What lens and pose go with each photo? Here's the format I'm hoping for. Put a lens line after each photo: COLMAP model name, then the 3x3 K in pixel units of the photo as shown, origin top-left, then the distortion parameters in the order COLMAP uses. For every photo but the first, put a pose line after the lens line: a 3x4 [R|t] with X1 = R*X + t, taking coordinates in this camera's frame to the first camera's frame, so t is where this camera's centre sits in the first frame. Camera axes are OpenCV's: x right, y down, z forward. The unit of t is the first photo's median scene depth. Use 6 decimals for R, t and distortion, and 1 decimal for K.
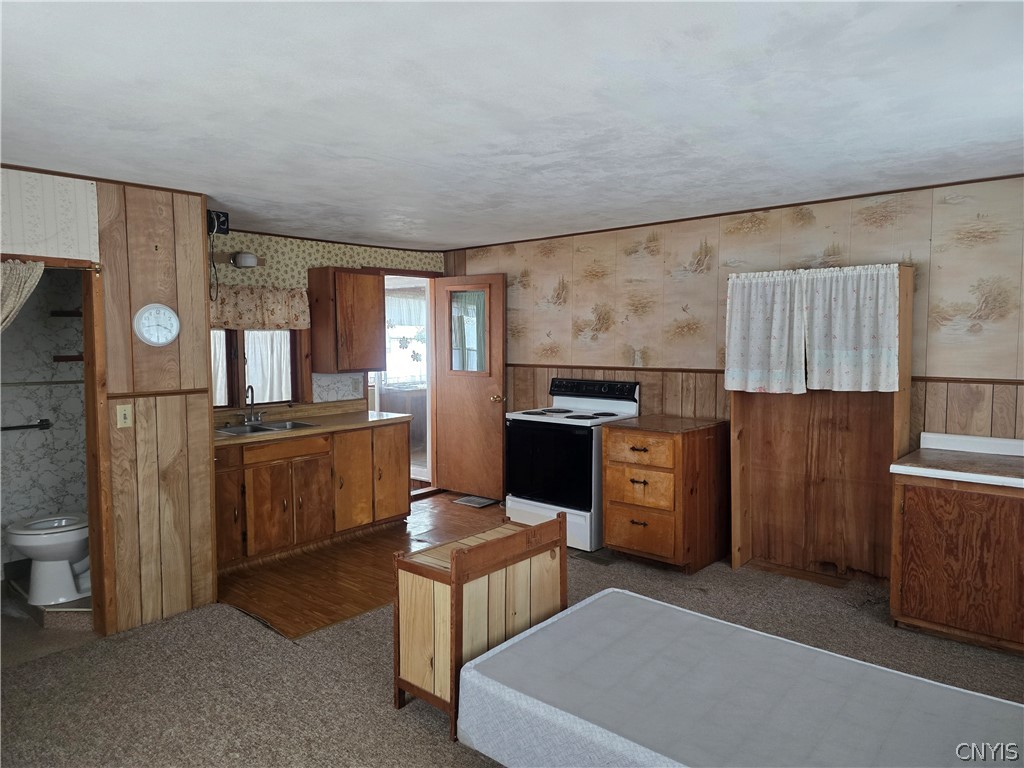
lens RADIAL K [[689.5, 0, 514.3], [0, 689.5, 384.7], [0, 0, 1]] dist [0.055329, -0.010903]
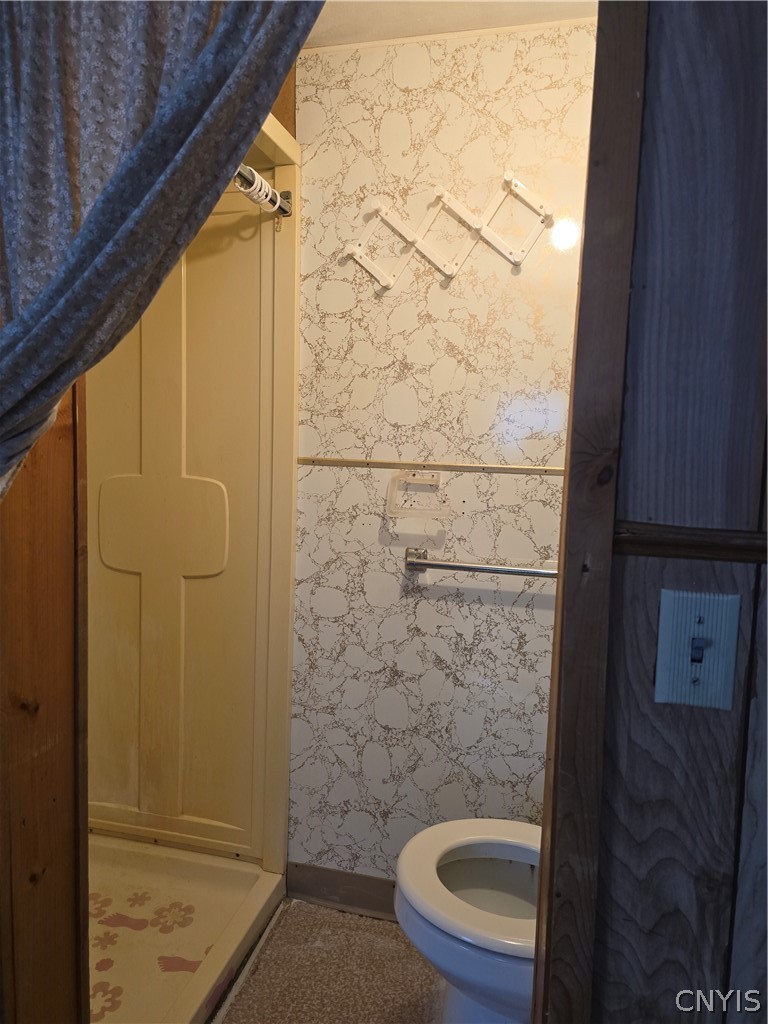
lens RADIAL K [[689.5, 0, 386.1], [0, 689.5, 510.7], [0, 0, 1]] dist [0.055329, -0.010903]
pose [[0.476927, 0.110411, -0.871980, -0.433700], [-0.087864, 0.993098, 0.077690, -0.000057], [0.874540, 0.039563, 0.483337, 0.830814]]
